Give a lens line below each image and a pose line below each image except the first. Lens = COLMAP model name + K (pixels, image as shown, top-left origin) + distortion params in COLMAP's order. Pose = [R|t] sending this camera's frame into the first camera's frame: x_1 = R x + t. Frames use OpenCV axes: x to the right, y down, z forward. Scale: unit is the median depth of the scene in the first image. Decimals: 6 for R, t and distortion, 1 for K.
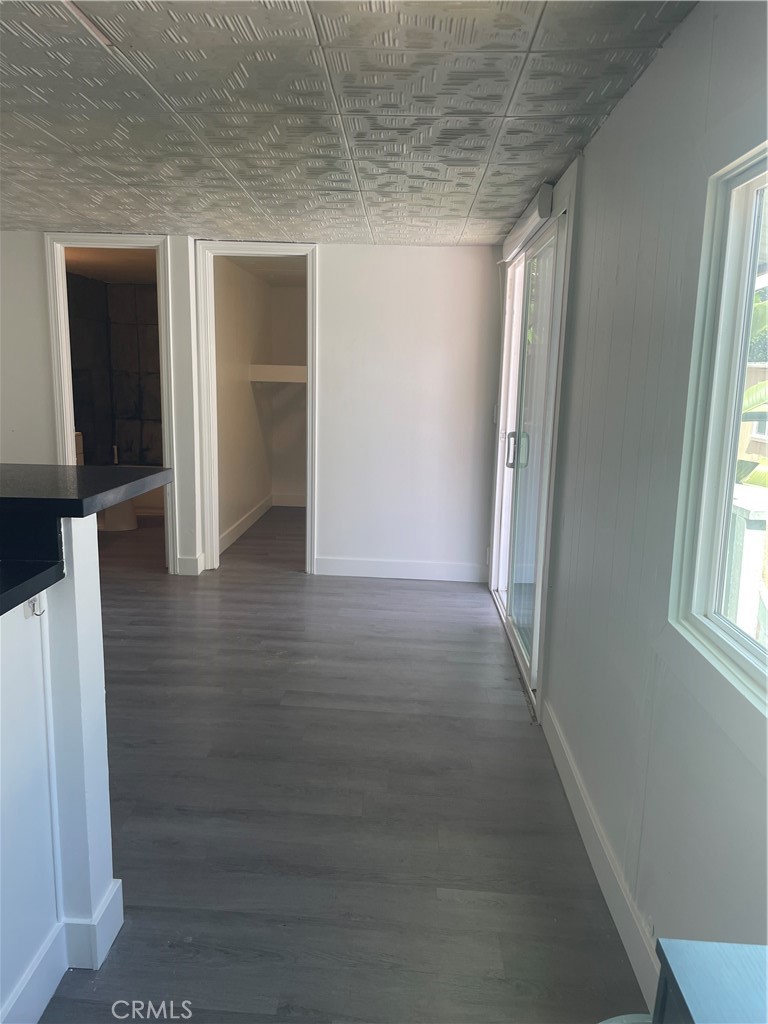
lens RADIAL K [[773.9, 0, 384.0], [0, 773.9, 512.0], [0, 0, 1]] dist [0.120127, -0.175399]
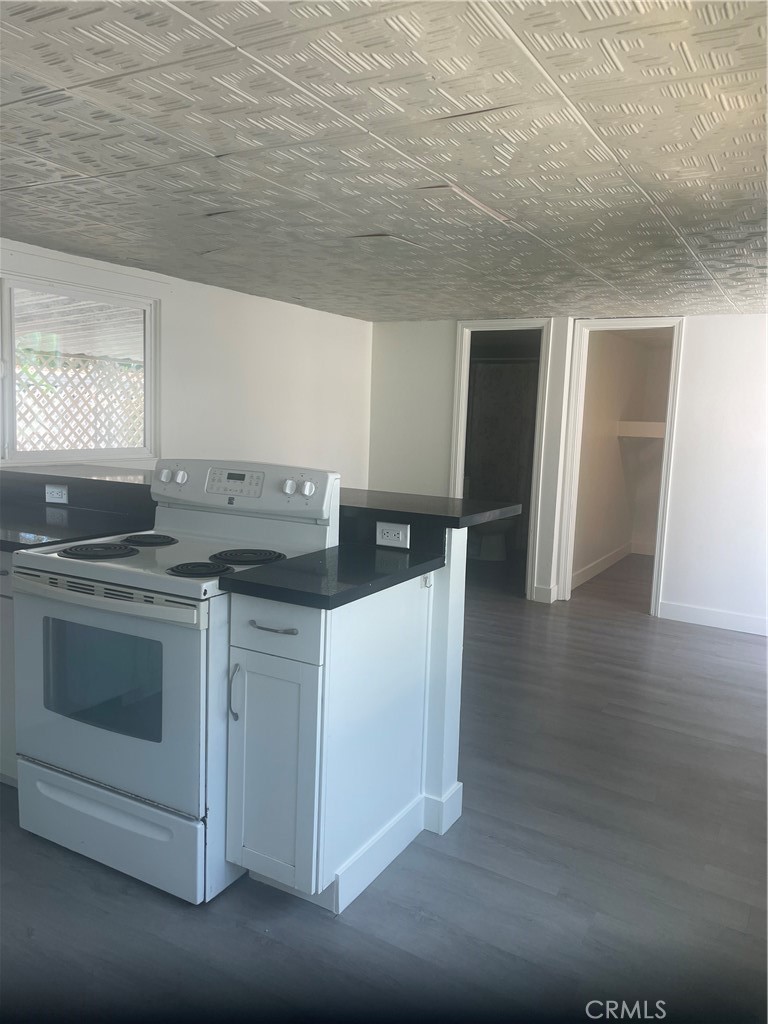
lens RADIAL K [[773.9, 0, 384.0], [0, 773.9, 512.0], [0, 0, 1]] dist [0.120127, -0.175399]
pose [[0.886001, 0.069708, -0.458414, 0.088912], [-0.098217, 0.994416, -0.038614, 0.022380], [0.453162, 0.079236, 0.887900, -0.207470]]
